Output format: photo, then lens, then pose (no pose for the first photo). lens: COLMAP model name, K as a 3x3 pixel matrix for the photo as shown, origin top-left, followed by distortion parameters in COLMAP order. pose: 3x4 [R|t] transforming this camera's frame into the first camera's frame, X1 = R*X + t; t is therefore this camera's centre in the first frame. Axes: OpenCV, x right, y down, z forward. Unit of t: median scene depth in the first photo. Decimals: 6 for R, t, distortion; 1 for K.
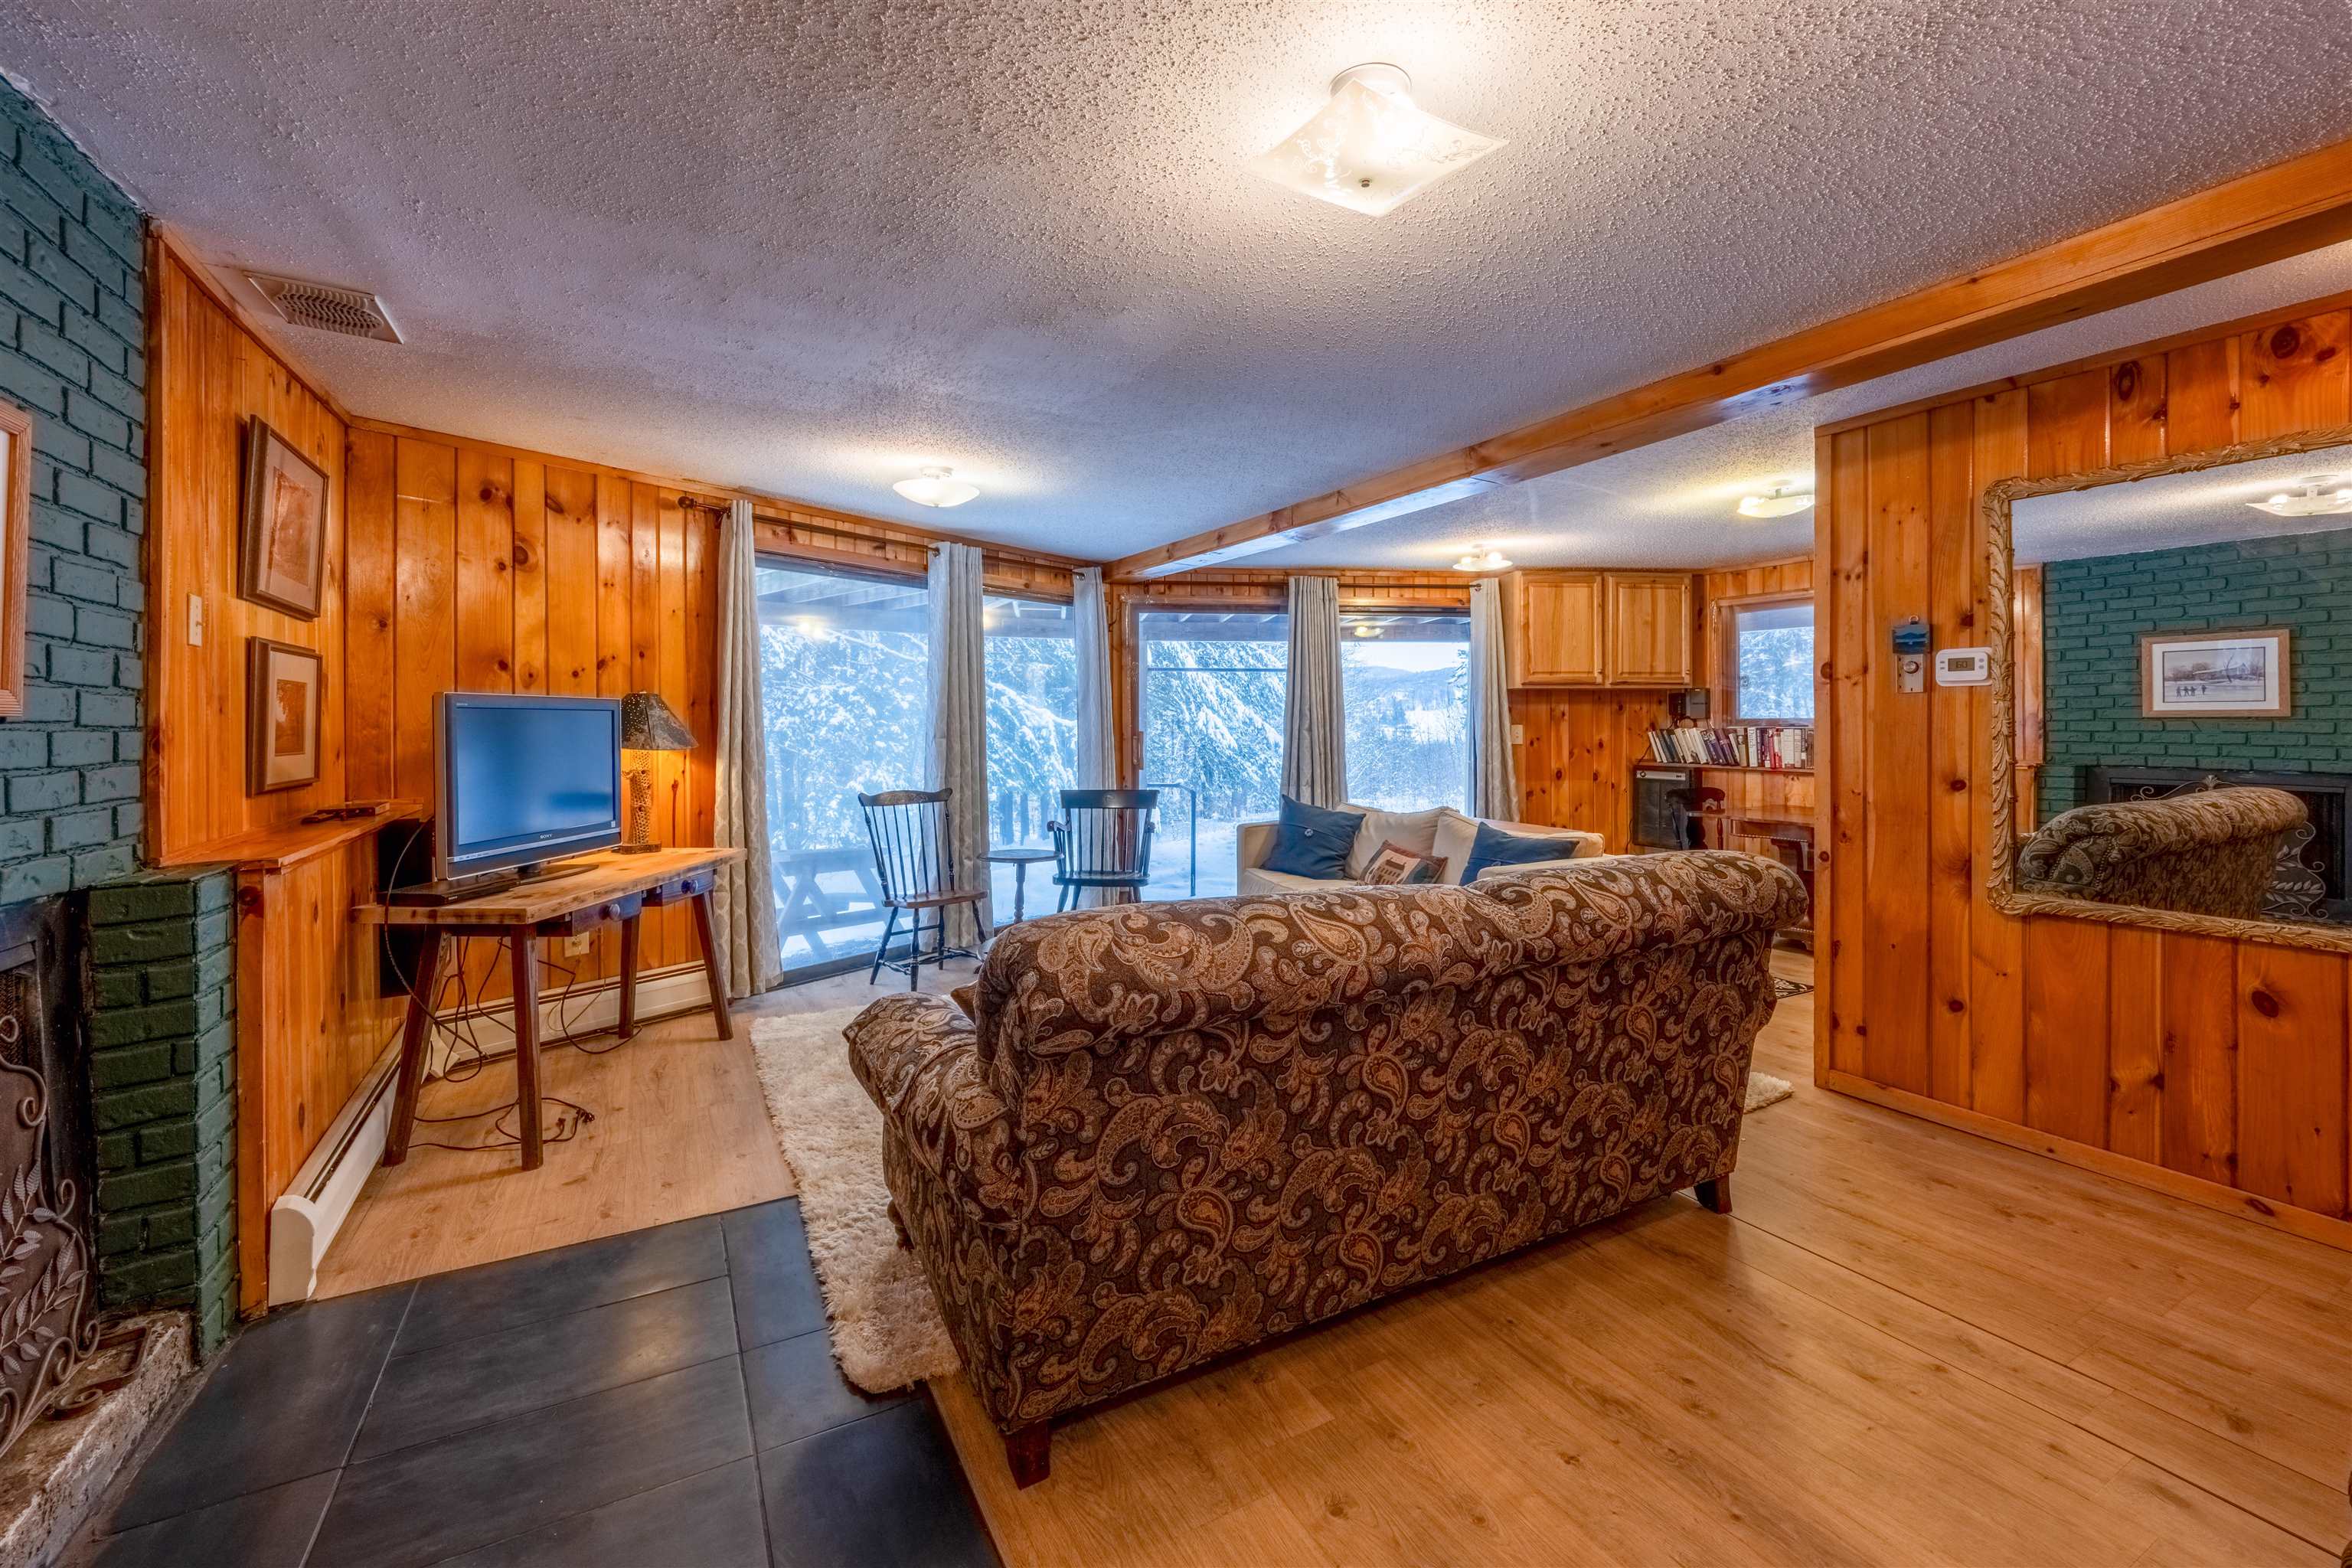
lens RADIAL K [[941.2, 0, 1192.5], [0, 941.2, 733.5], [0, 0, 1]] dist [0.000108, 0.000126]
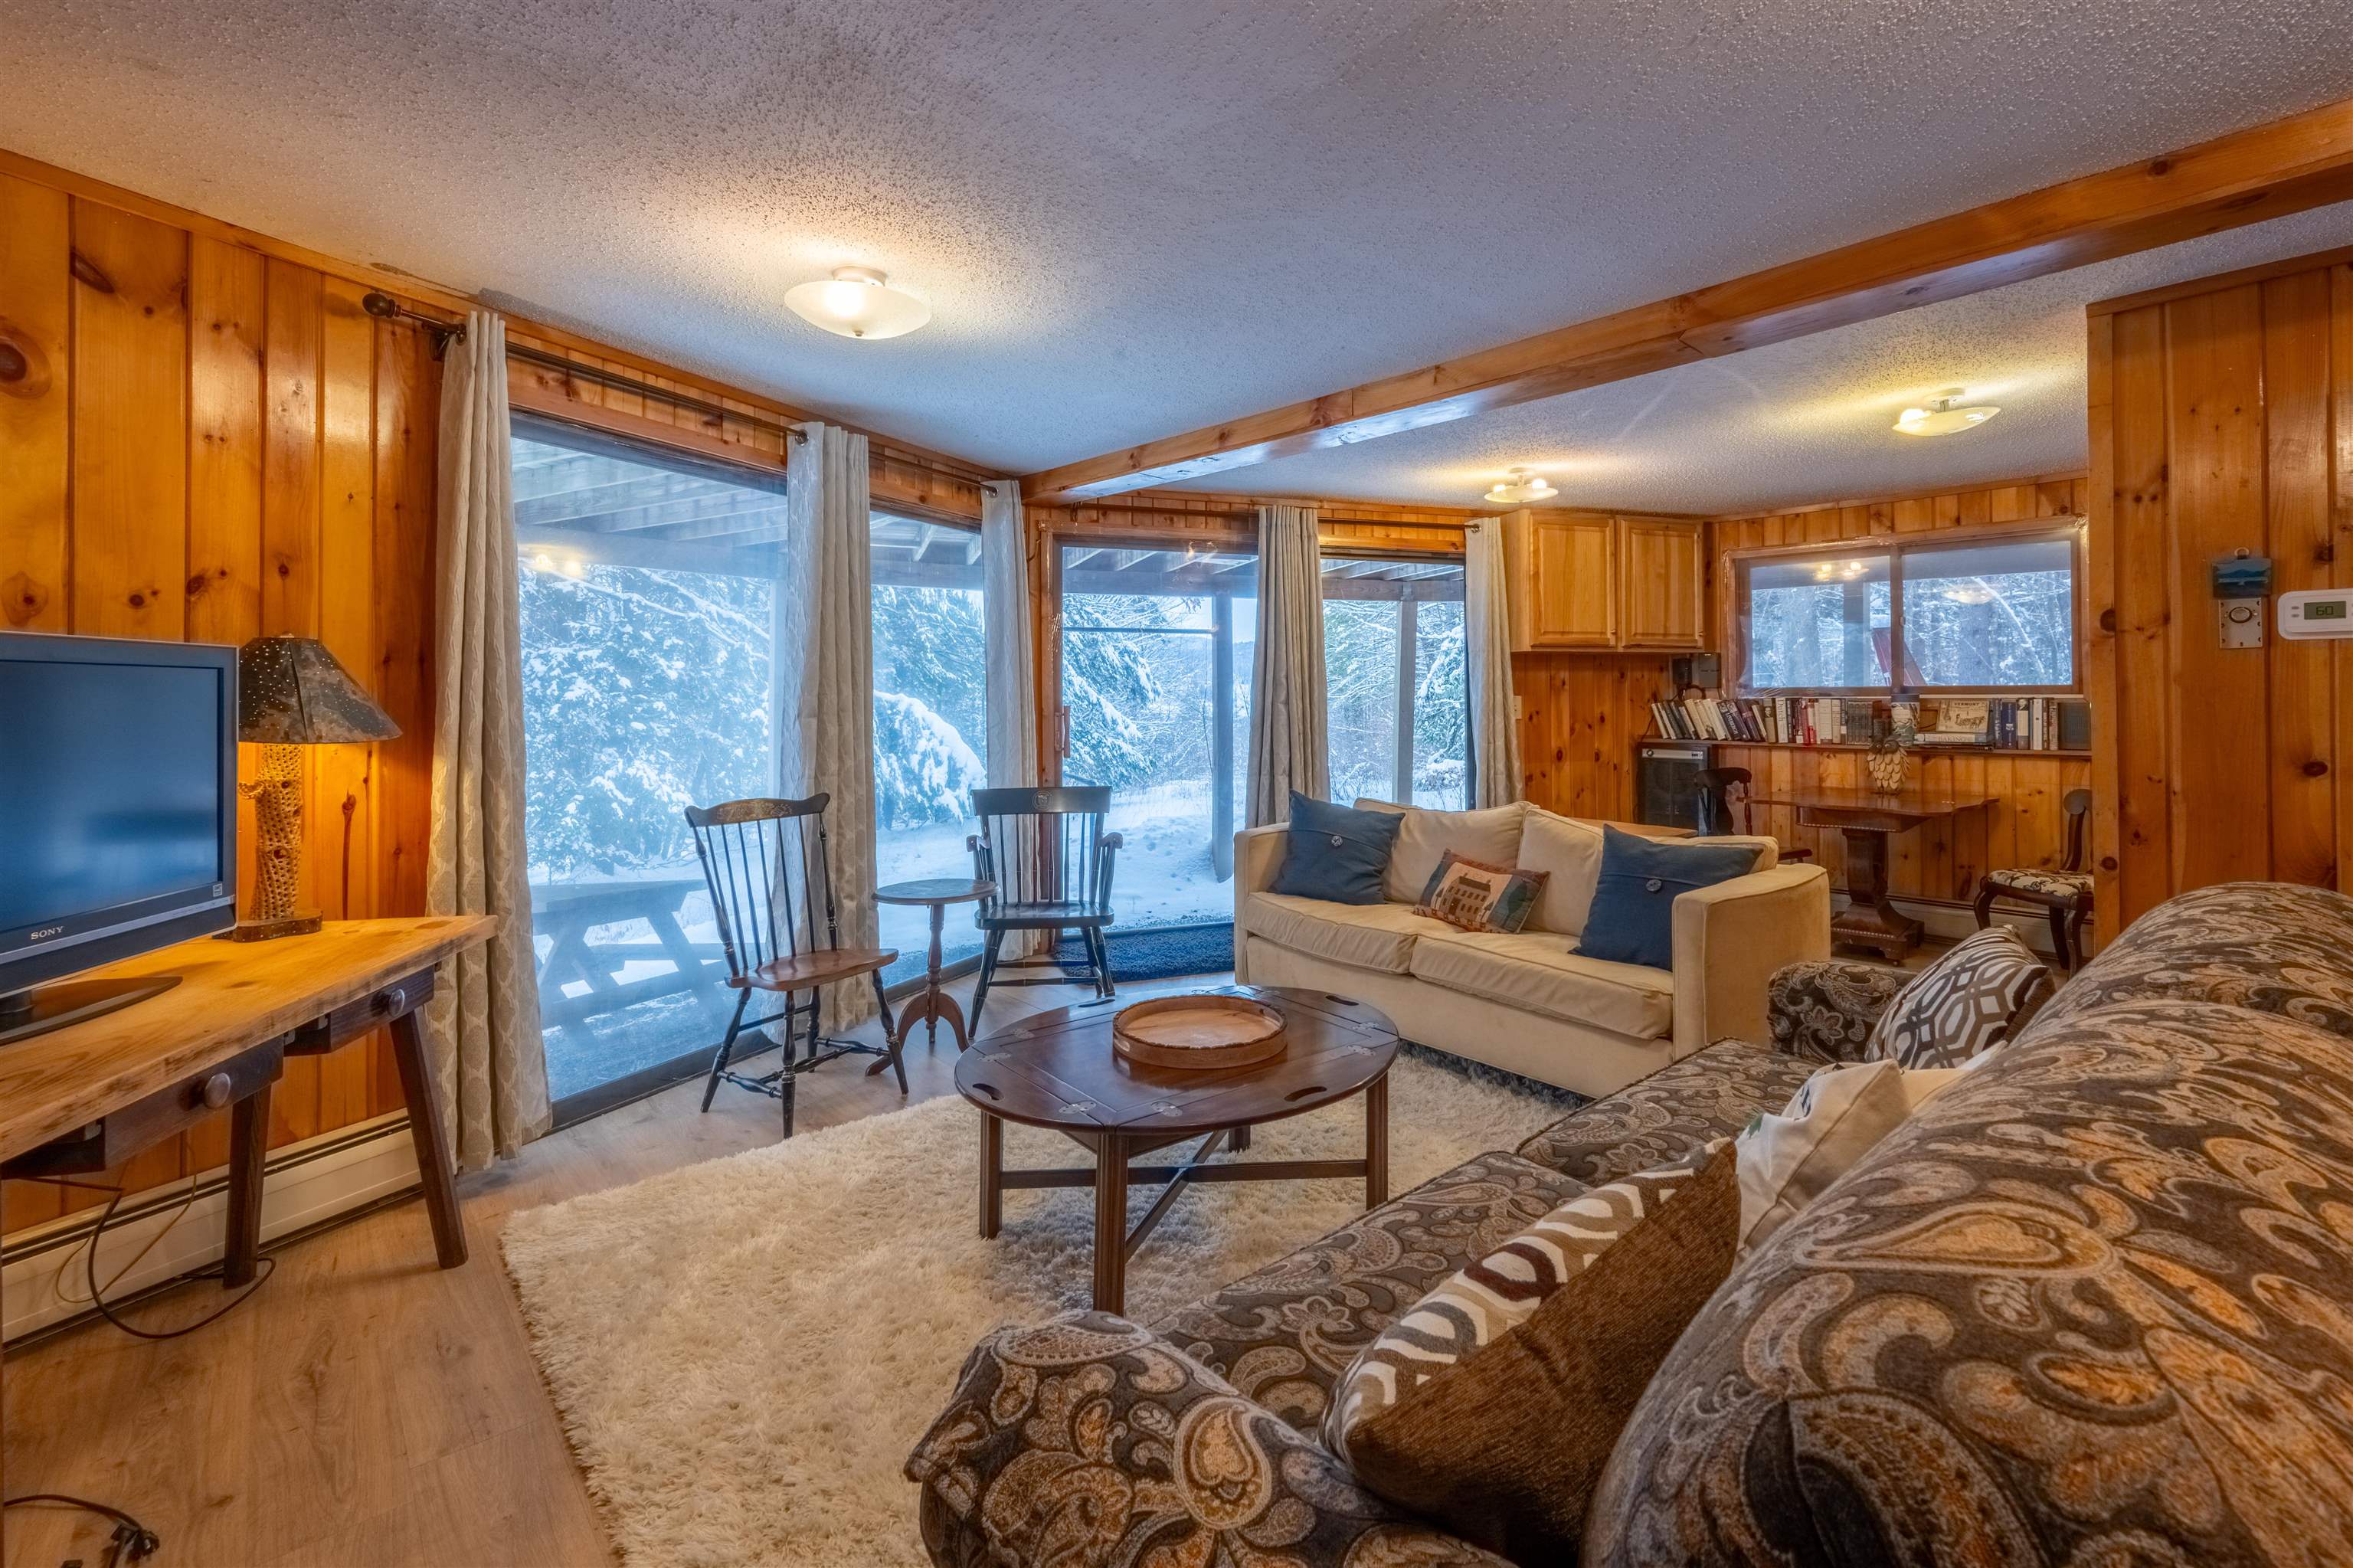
lens RADIAL K [[1025.3, 0, 1223.6], [0, 1025.3, 688.4], [0, 0, 1]] dist [-0.003418, 0.000114]
pose [[0.975113, -0.001641, 0.221701, -0.122576], [0.006038, 0.999798, -0.019156, 0.000151], [-0.221625, 0.020018, 0.974927, 0.200110]]
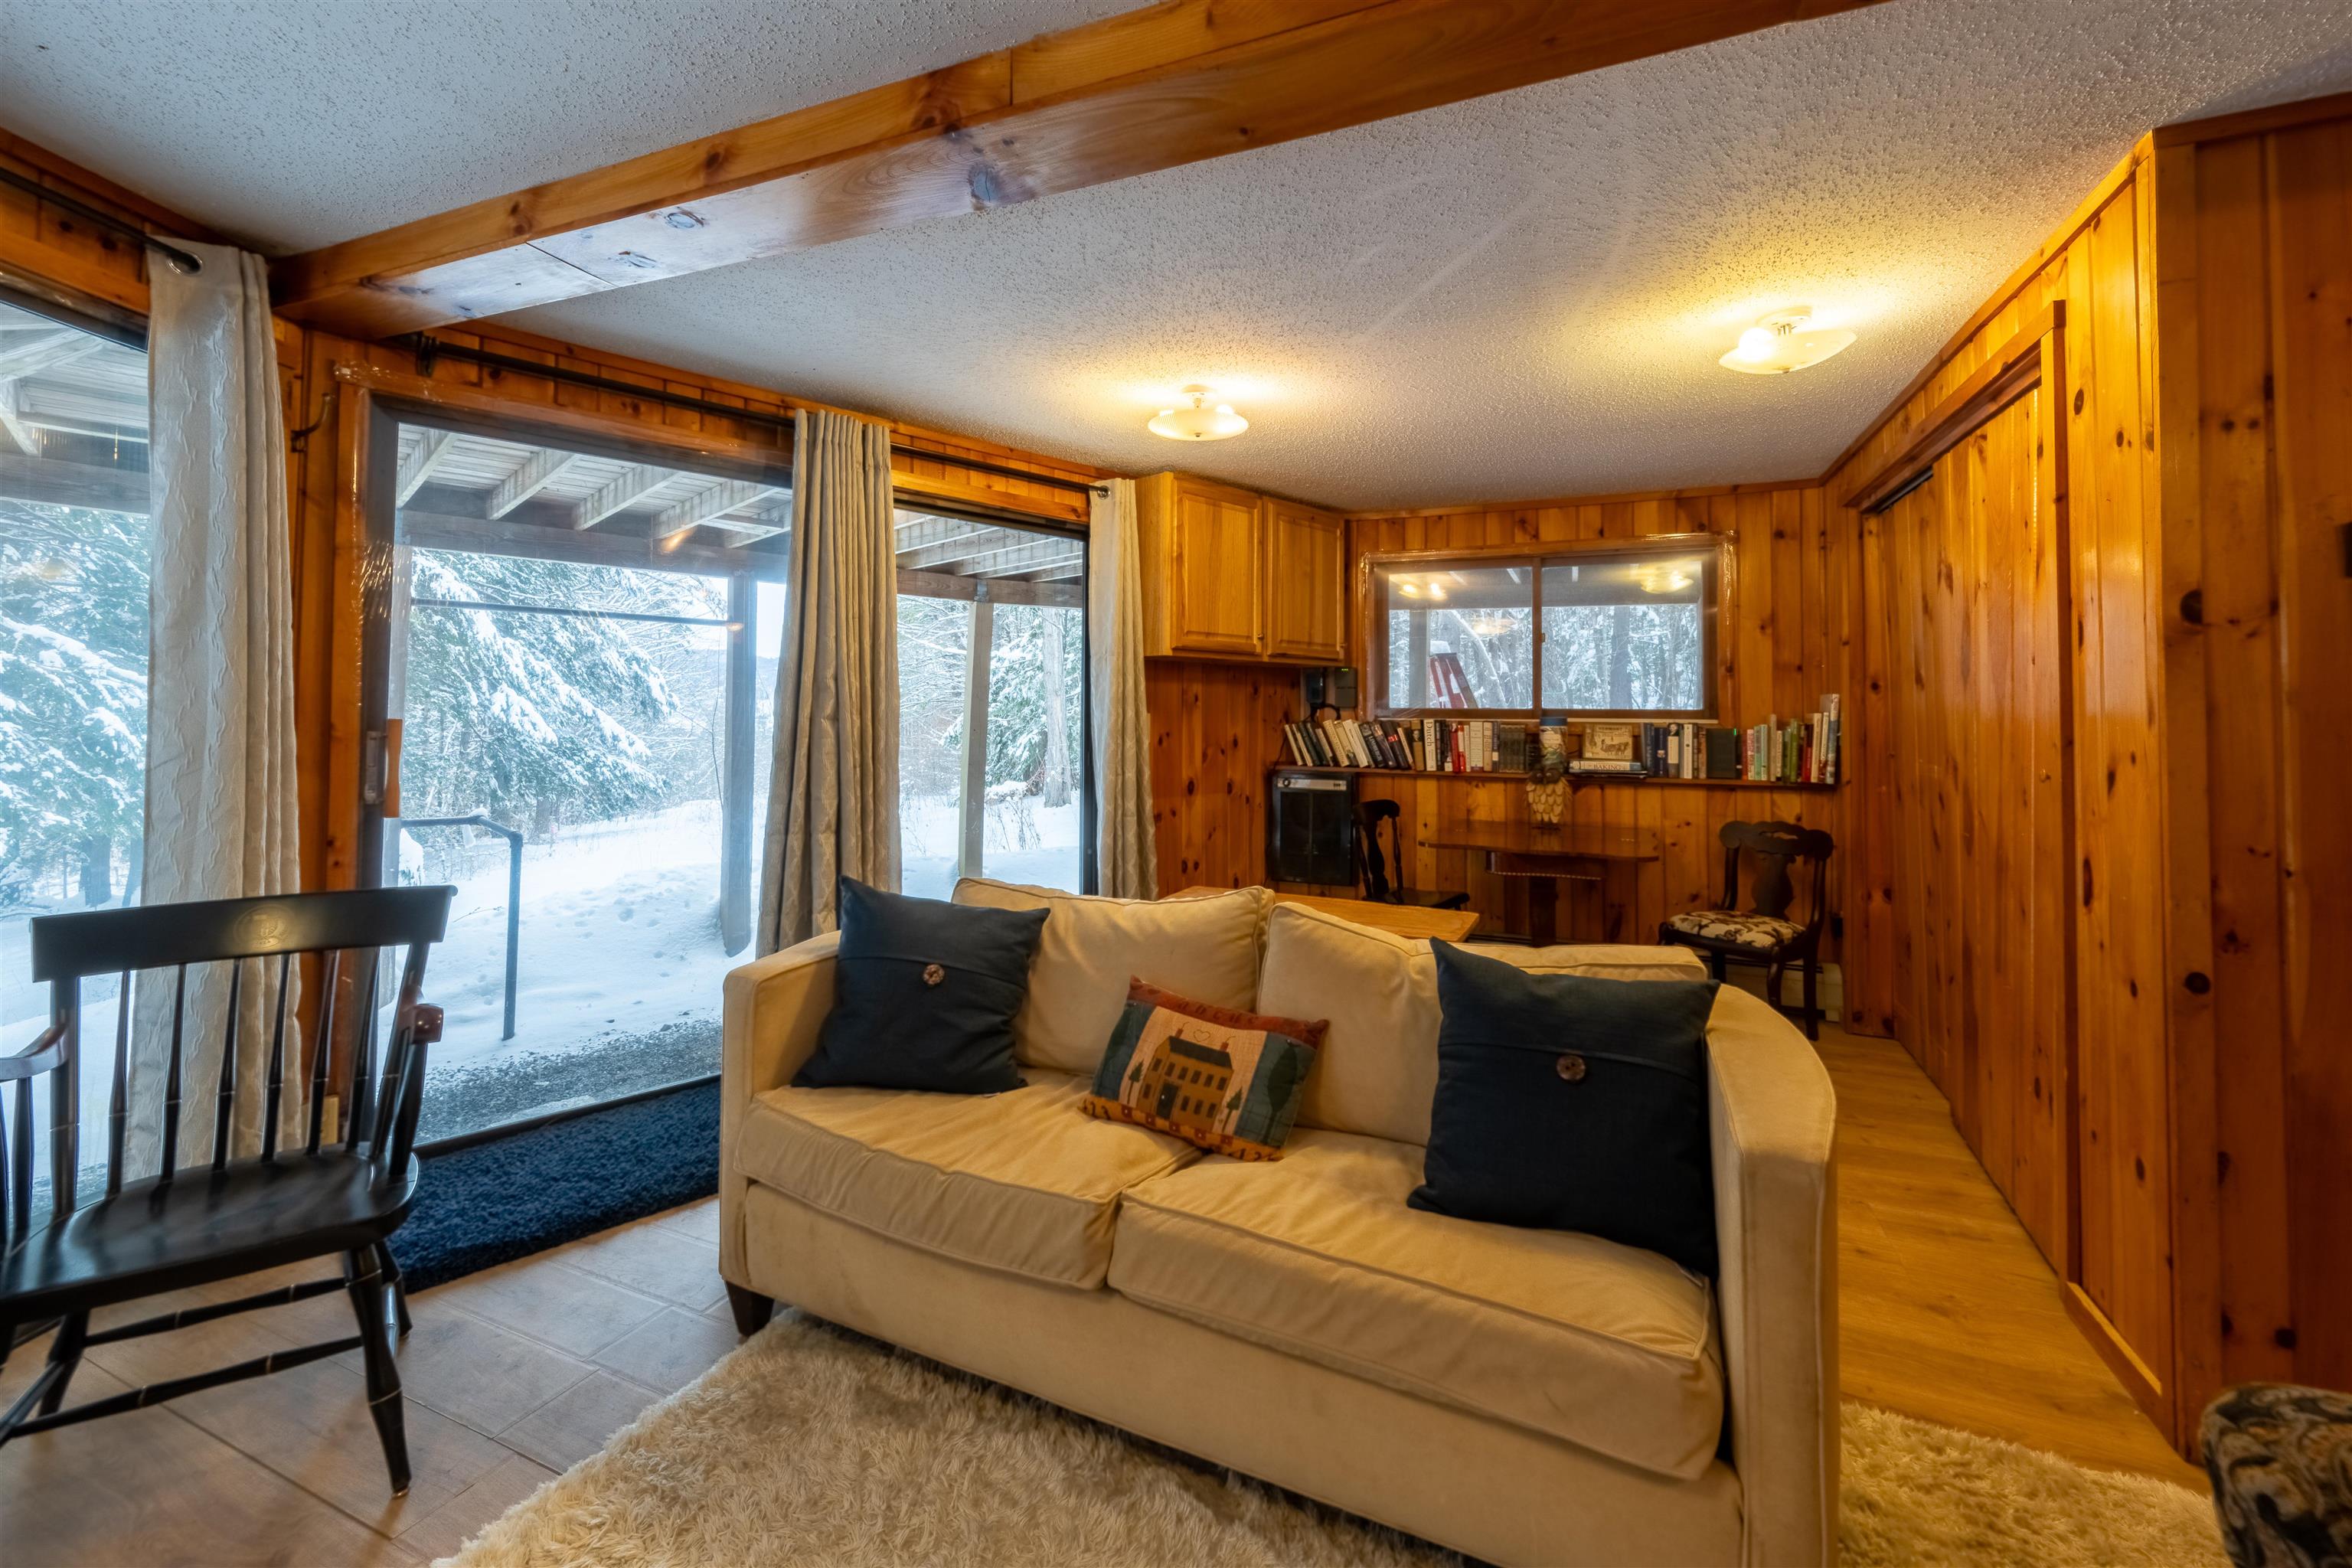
lens RADIAL K [[945.5, 0, 1180.1], [0, 945.5, 690.6], [0, 0, 1]] dist [-0.000193, -0.000104]
pose [[0.798826, 0.024571, 0.601060, -0.032442], [-0.003457, 0.999337, -0.036257, -0.001330], [-0.601552, 0.026885, 0.798381, 0.529788]]
